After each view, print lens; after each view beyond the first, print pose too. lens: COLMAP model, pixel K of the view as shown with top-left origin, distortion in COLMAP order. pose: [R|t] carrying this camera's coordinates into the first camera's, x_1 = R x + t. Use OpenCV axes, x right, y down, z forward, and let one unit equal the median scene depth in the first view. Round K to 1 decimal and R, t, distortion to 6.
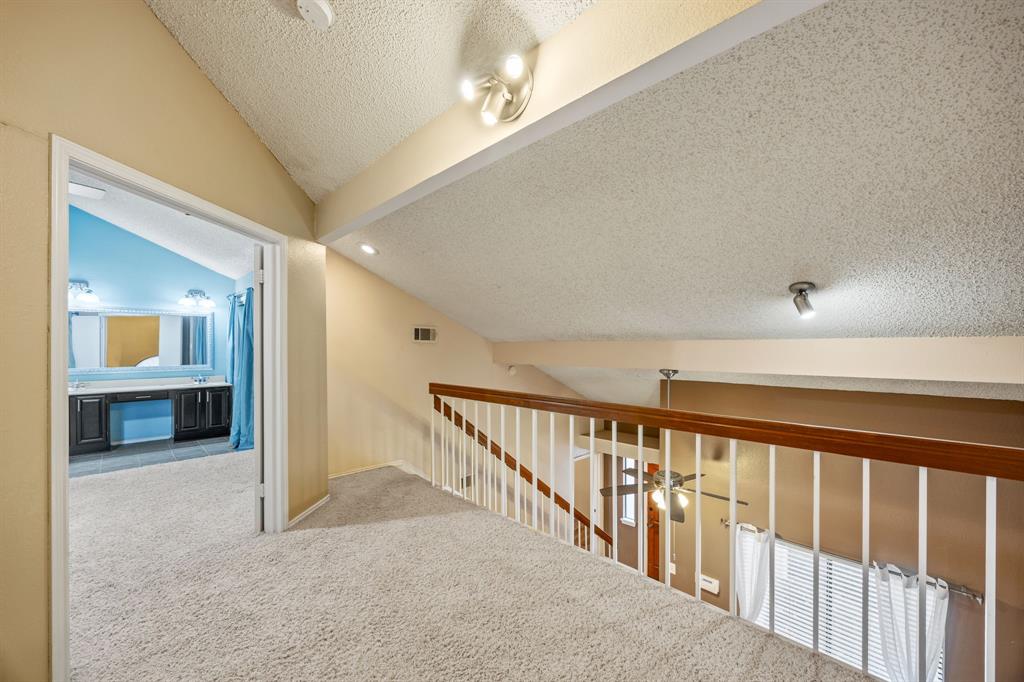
lens RADIAL K [[395.1, 0, 513.0], [0, 395.1, 347.0], [0, 0, 1]] dist [0.000420, -0.000090]
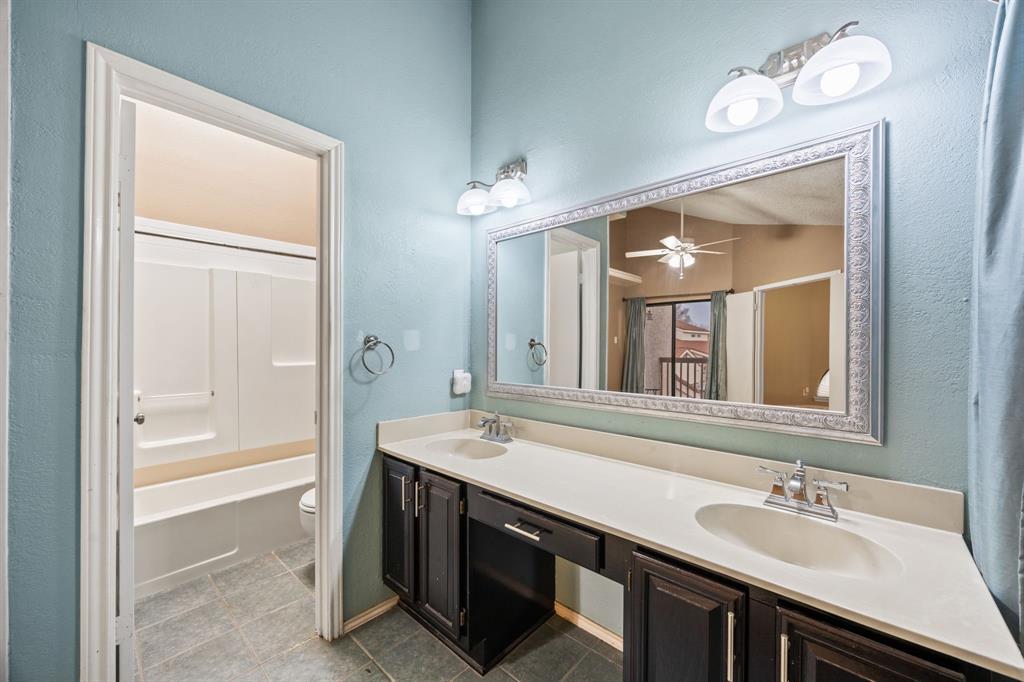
lens RADIAL K [[395.1, 0, 512.3], [0, 395.1, 342.9], [0, 0, 1]] dist [0.000420, -0.000090]
pose [[0.058599, 0.003437, -0.998276, -0.608934], [0.000295, 0.999994, 0.003460, 0.012458], [0.998282, -0.000497, 0.058598, 0.847521]]
